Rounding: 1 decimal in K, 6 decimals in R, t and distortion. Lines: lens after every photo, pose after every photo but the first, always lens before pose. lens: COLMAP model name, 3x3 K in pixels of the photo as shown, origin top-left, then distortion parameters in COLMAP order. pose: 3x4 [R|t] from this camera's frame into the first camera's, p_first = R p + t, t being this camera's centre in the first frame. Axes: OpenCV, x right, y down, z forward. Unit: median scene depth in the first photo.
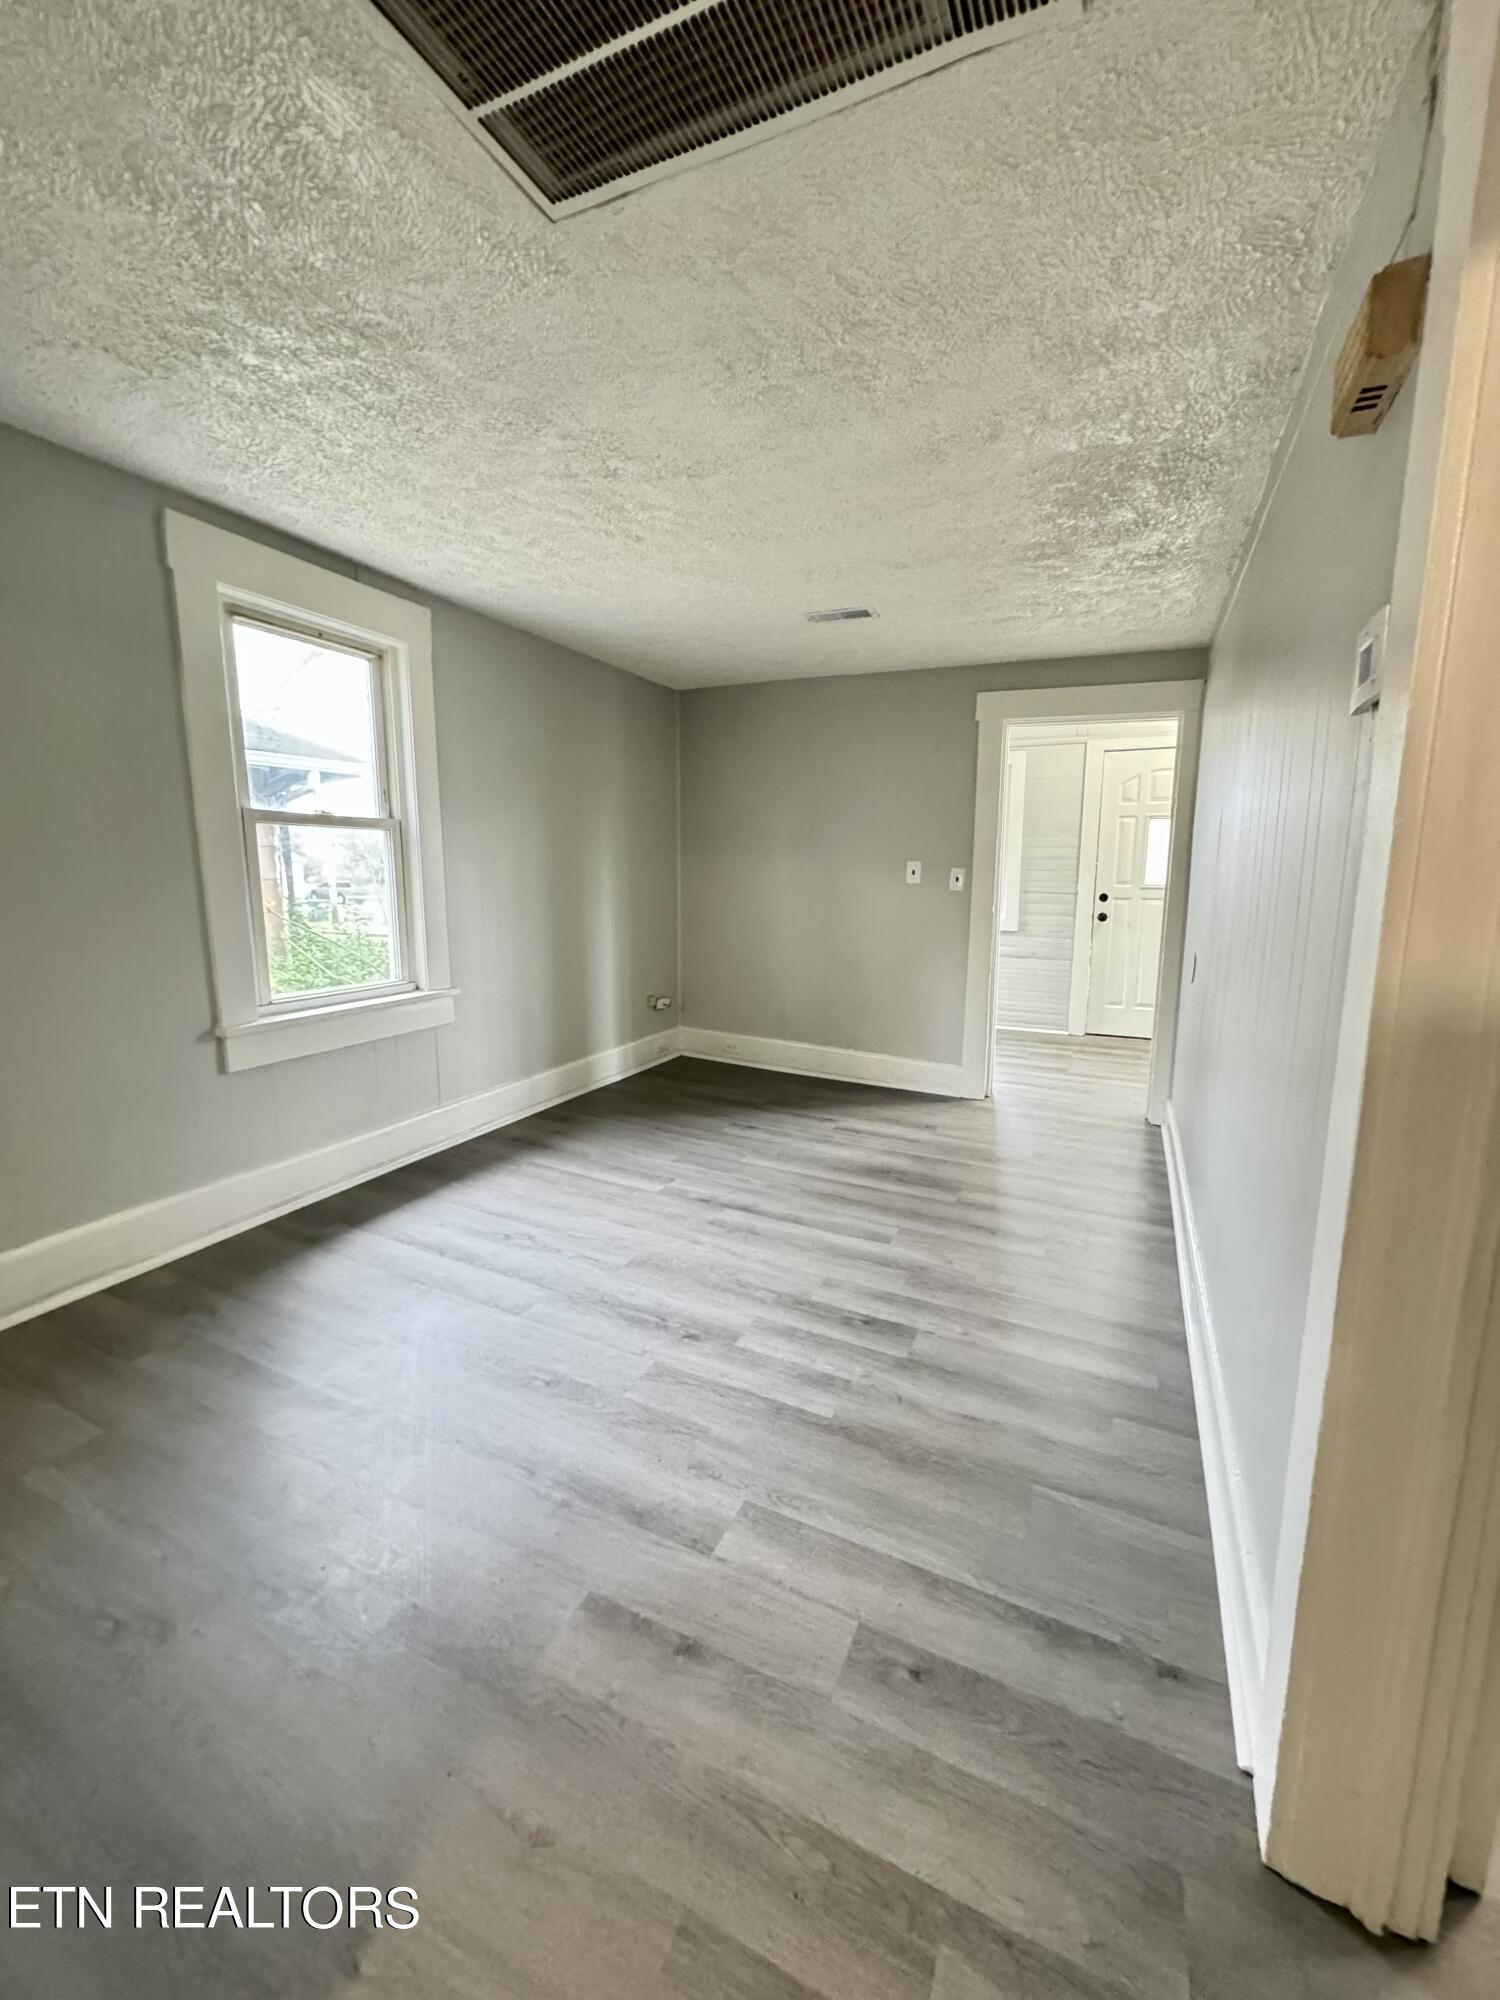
lens RADIAL K [[791.1, 0, 751.8], [0, 791.1, 999.5], [0, 0, 1]] dist [-0.000984, -0.000208]
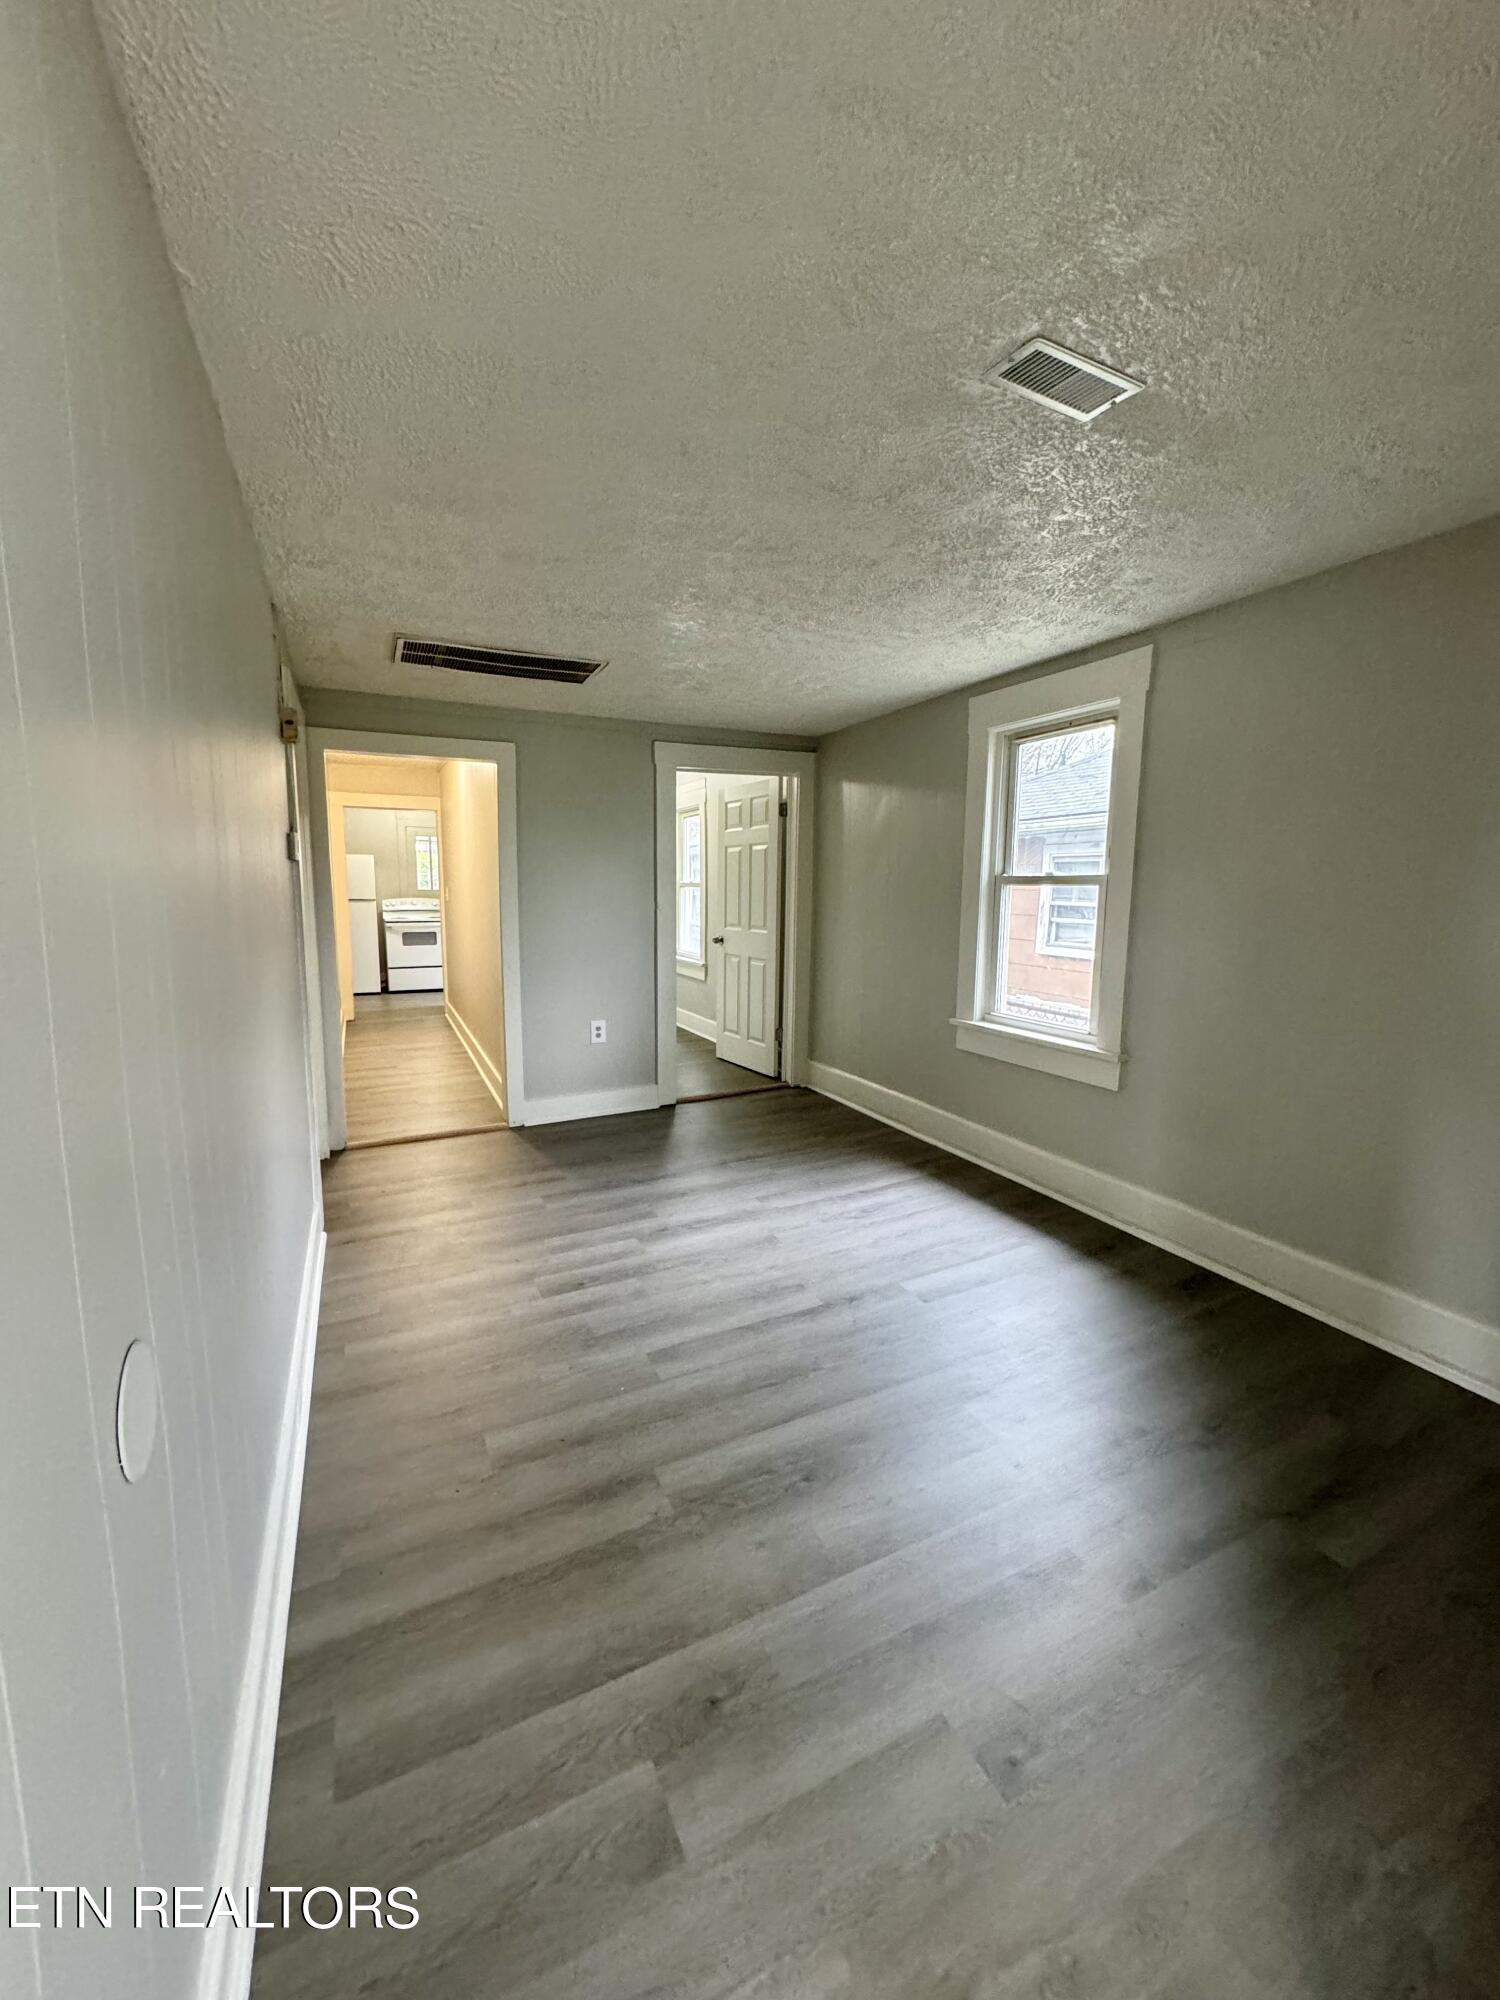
lens RADIAL K [[791.1, 0, 751.8], [0, 791.1, 999.5], [0, 0, 1]] dist [-0.000984, -0.000208]
pose [[-0.625132, 0.097027, -0.774465, 0.761669], [-0.140708, 0.961977, 0.234095, -0.298204], [0.767731, 0.255314, -0.587710, 1.550442]]
